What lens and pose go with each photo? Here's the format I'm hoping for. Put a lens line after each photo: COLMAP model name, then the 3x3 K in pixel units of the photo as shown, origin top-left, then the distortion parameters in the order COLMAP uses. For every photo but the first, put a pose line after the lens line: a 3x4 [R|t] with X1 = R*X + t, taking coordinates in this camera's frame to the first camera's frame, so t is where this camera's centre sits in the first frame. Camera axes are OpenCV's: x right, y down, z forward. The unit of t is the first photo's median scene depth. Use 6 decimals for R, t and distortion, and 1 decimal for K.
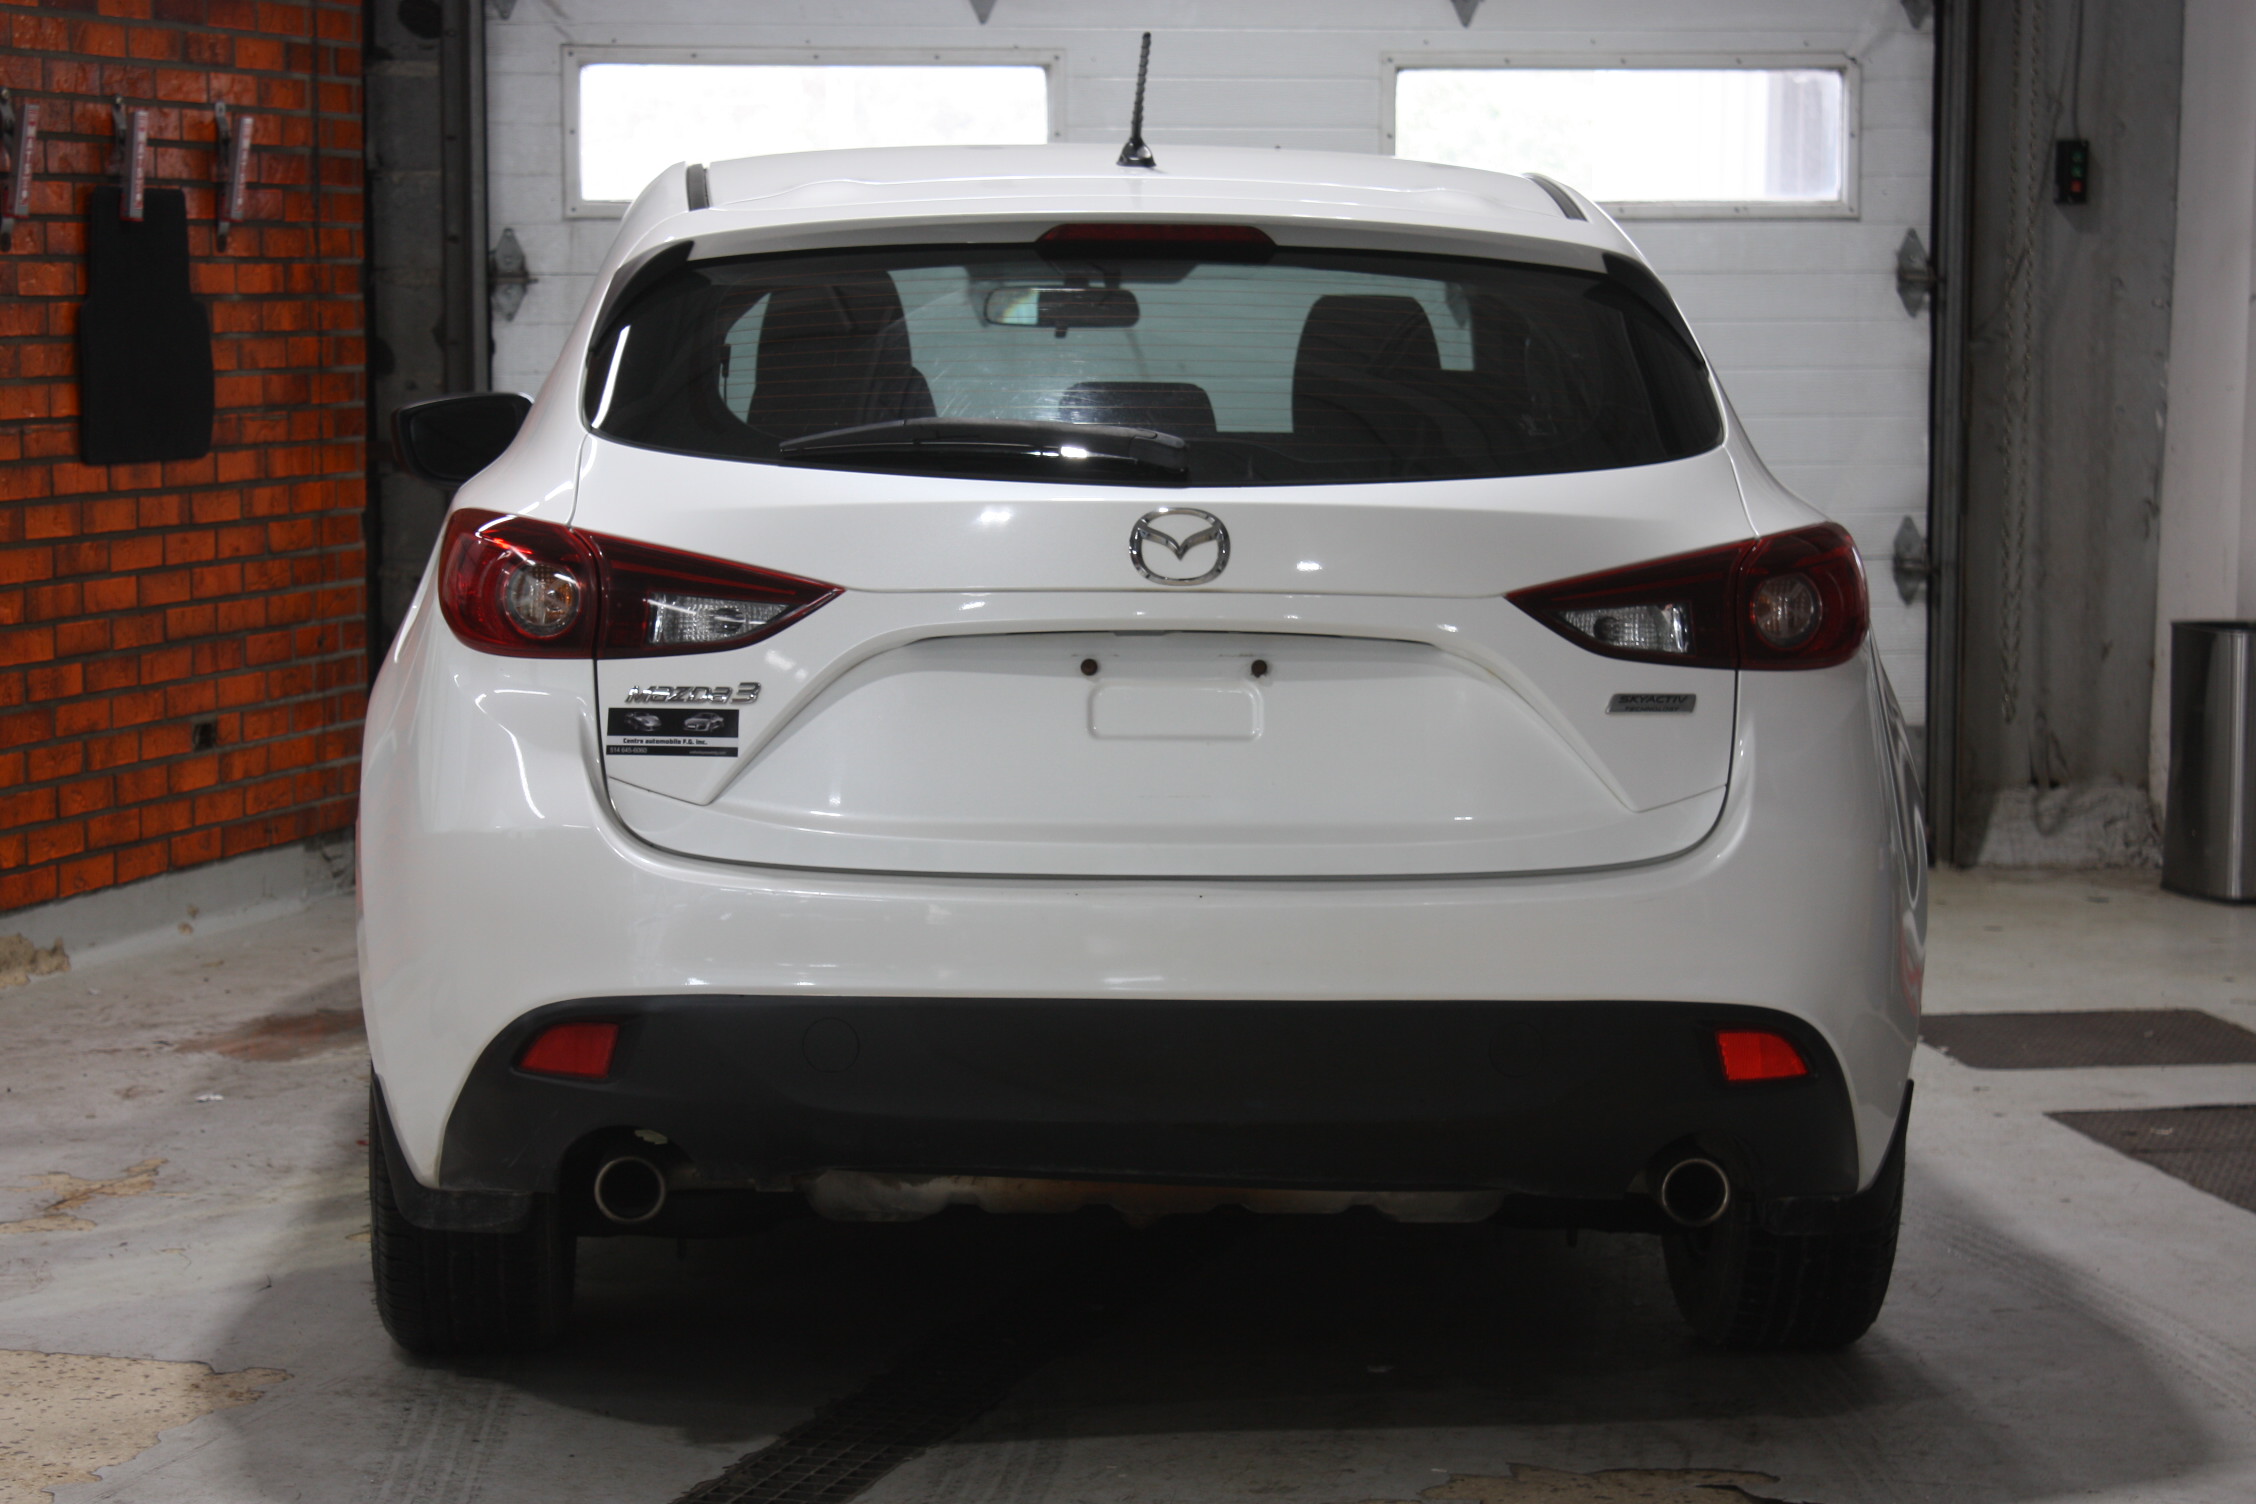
lens RADIAL K [[4957.5, 0, 1127.7], [0, 4957.5, 765.1], [0, 0, 1]] dist [0.093209, 0.000000]
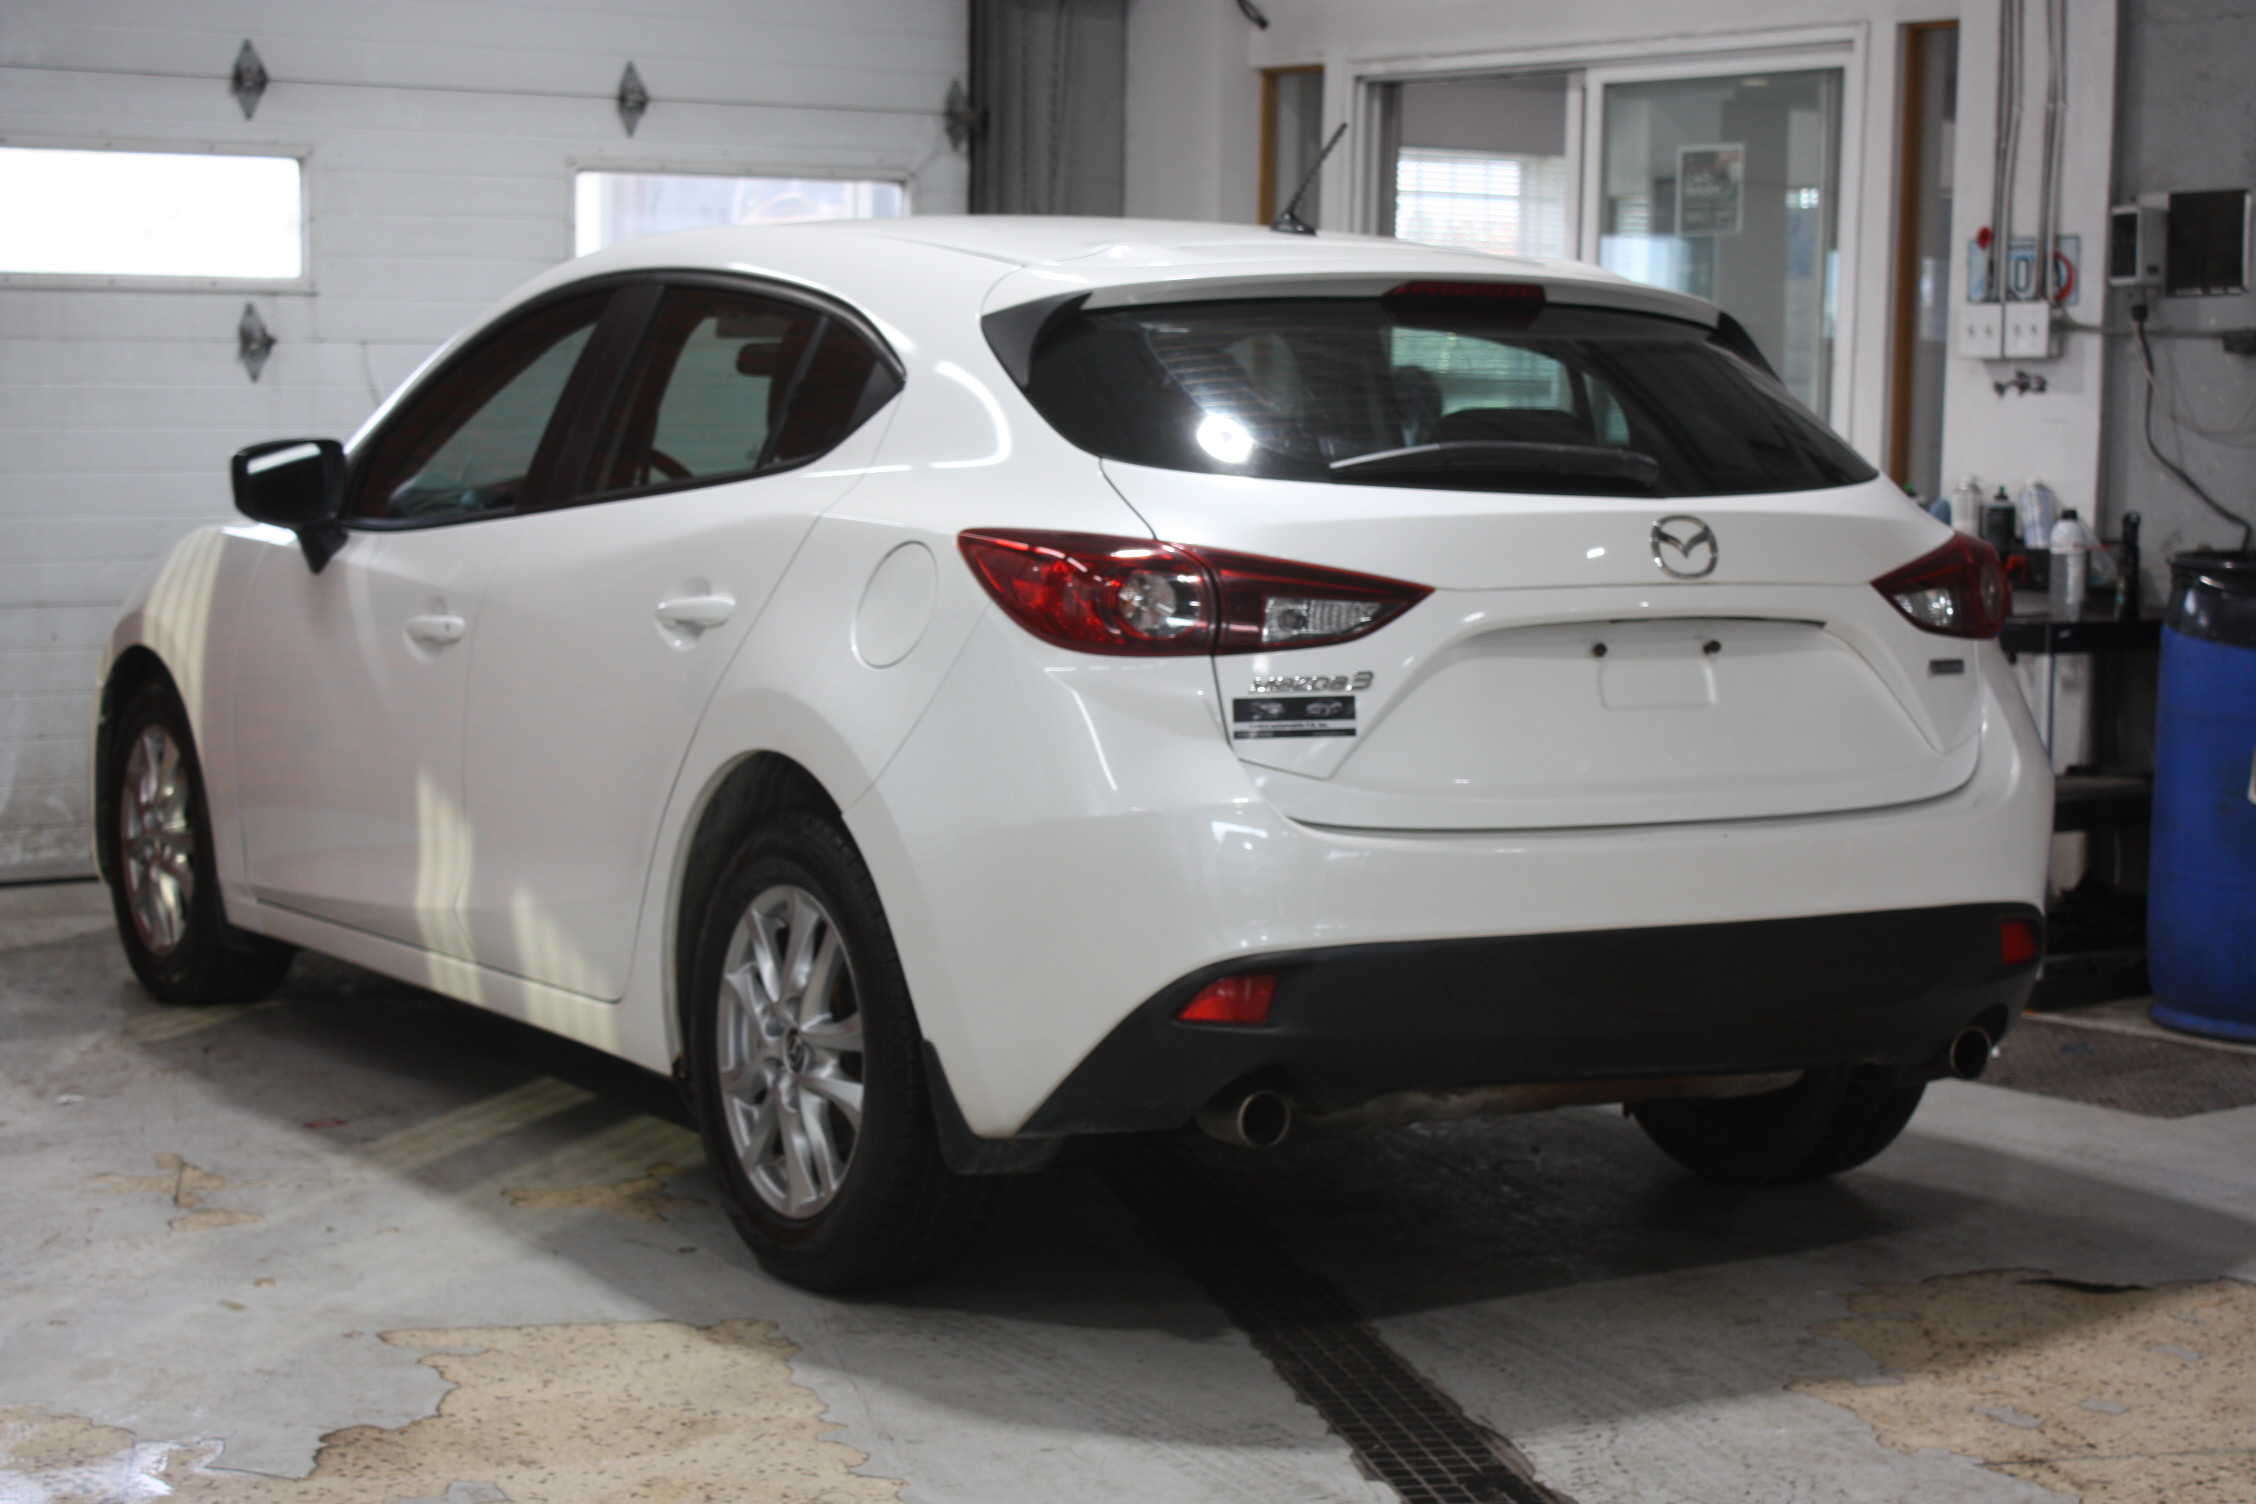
lens RADIAL K [[3935.8, 0, 1132.5], [0, 3935.8, 744.9], [0, 0, 1]] dist [0.025781, 0.000000]
pose [[0.887788, -0.039543, 0.458551, -0.539616], [0.040781, 0.999142, 0.007205, -0.008340], [-0.458442, 0.012304, 0.888639, 0.208916]]
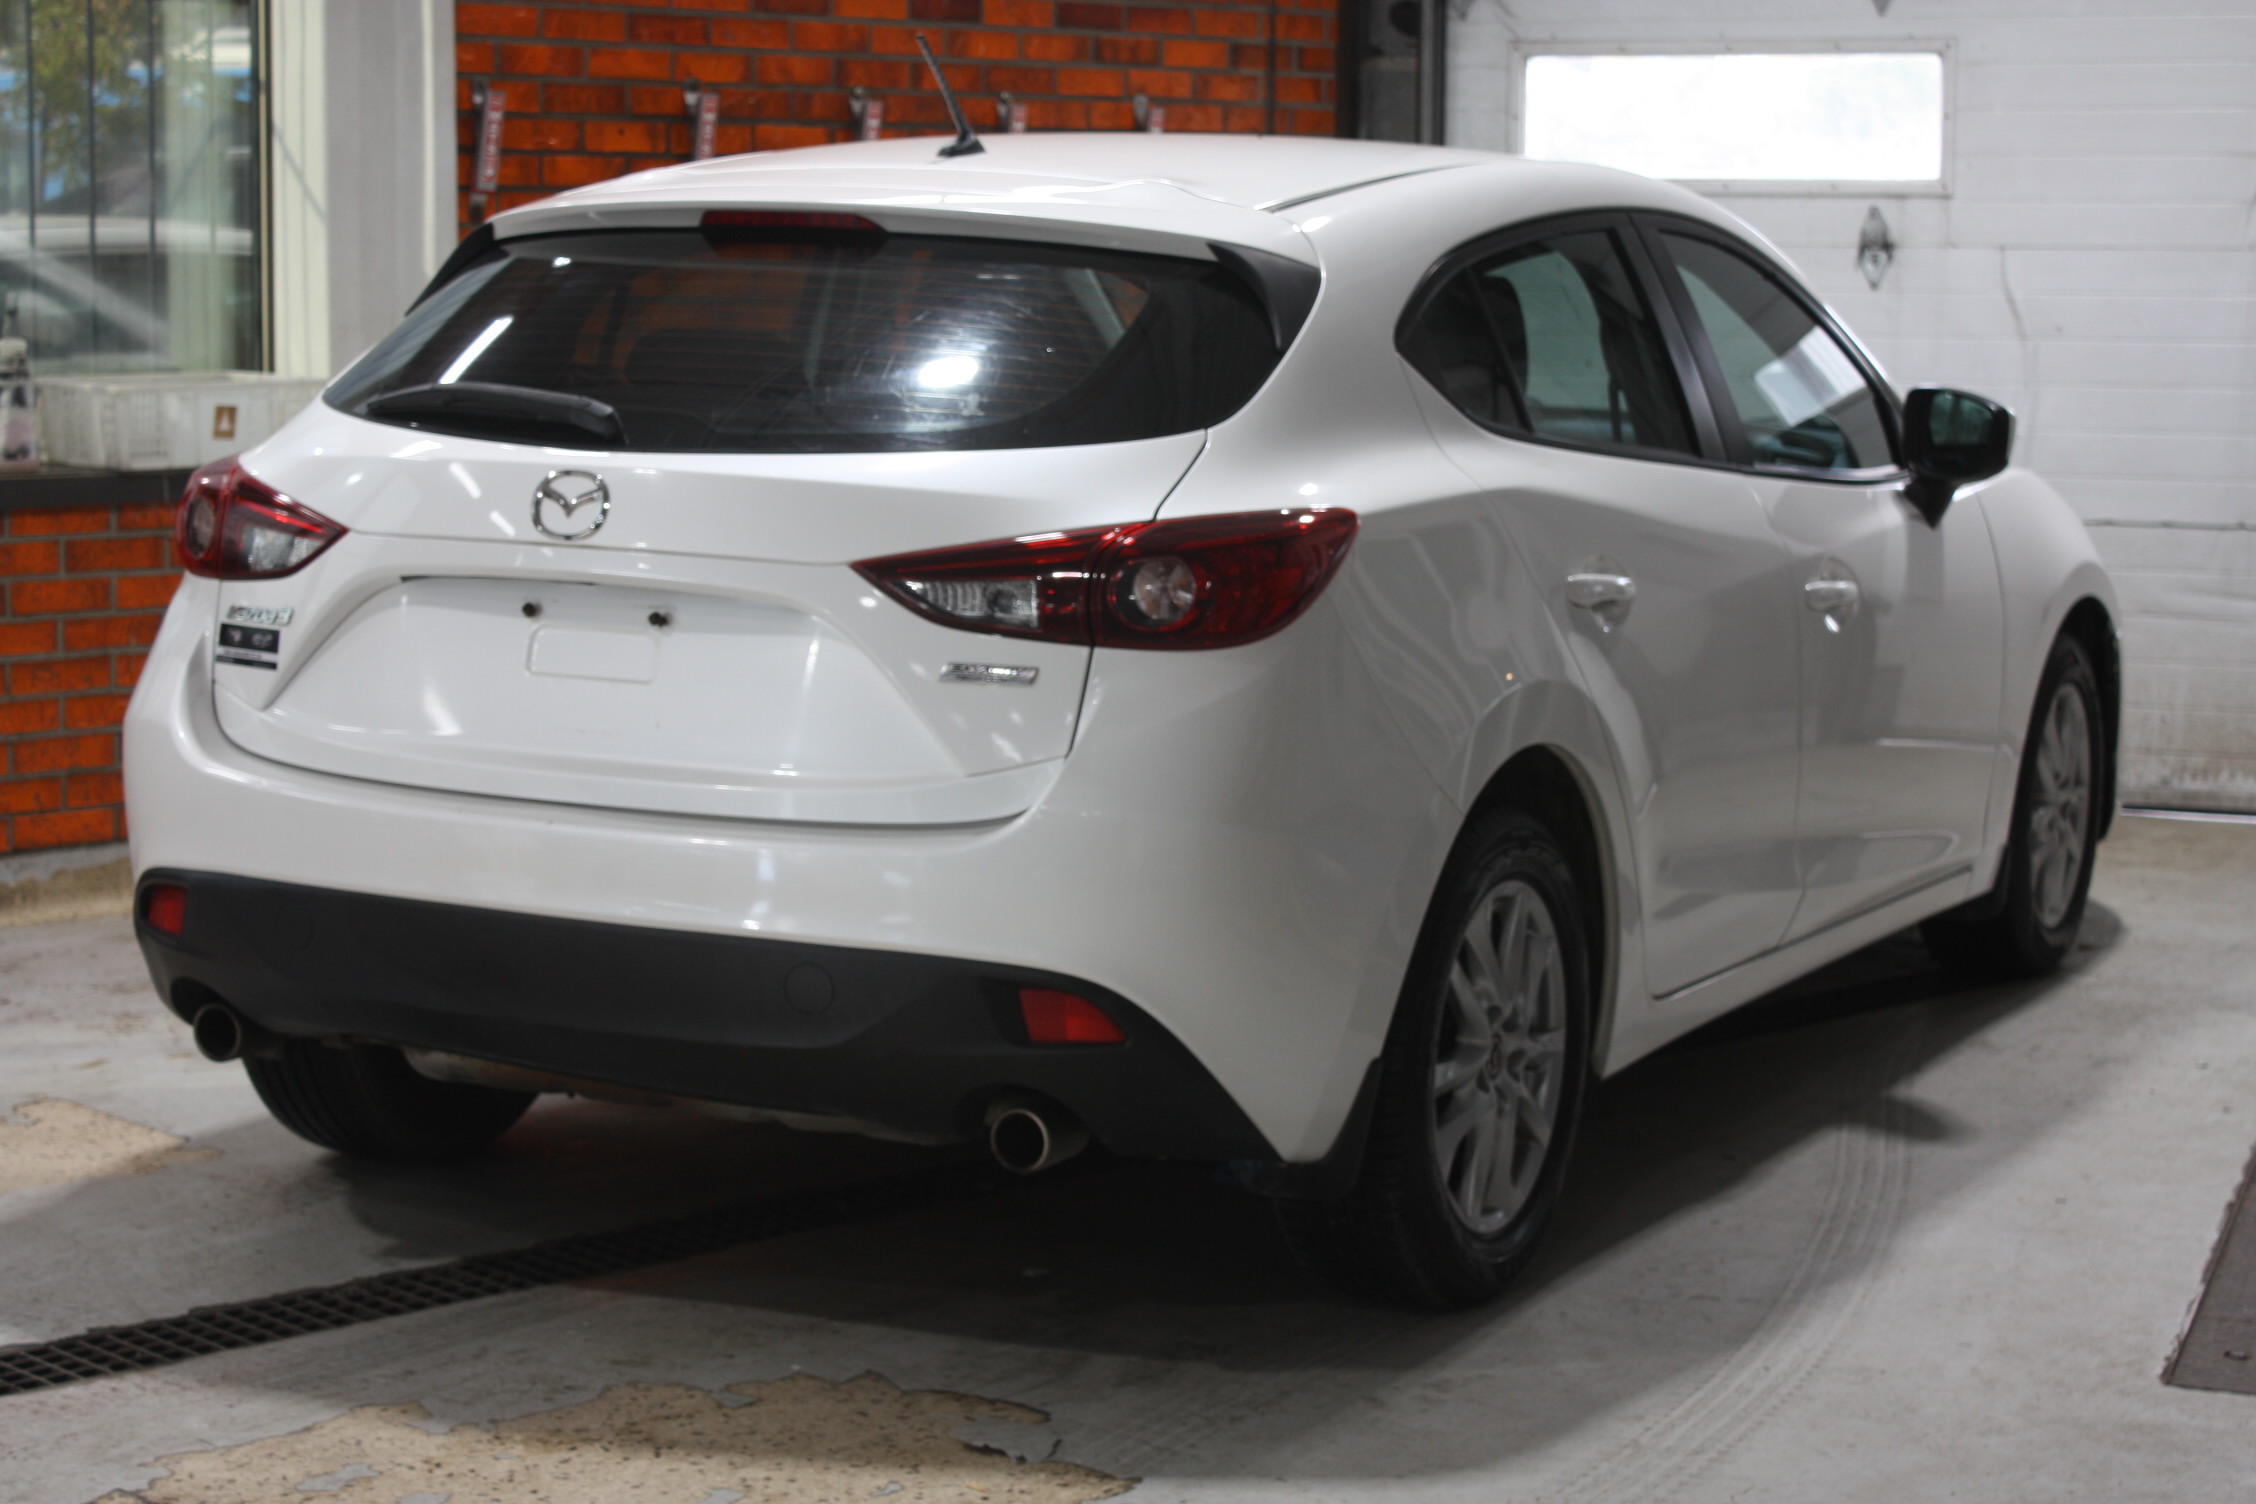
lens RADIAL K [[4110.1, 0, 1123.0], [0, 4110.1, 743.3], [0, 0, 1]] dist [0.022018, 0.000000]
pose [[0.864416, 0.071402, -0.497681, 0.566525], [-0.057879, 0.997416, 0.042568, -0.036794], [0.499434, -0.007992, 0.866315, 0.263940]]
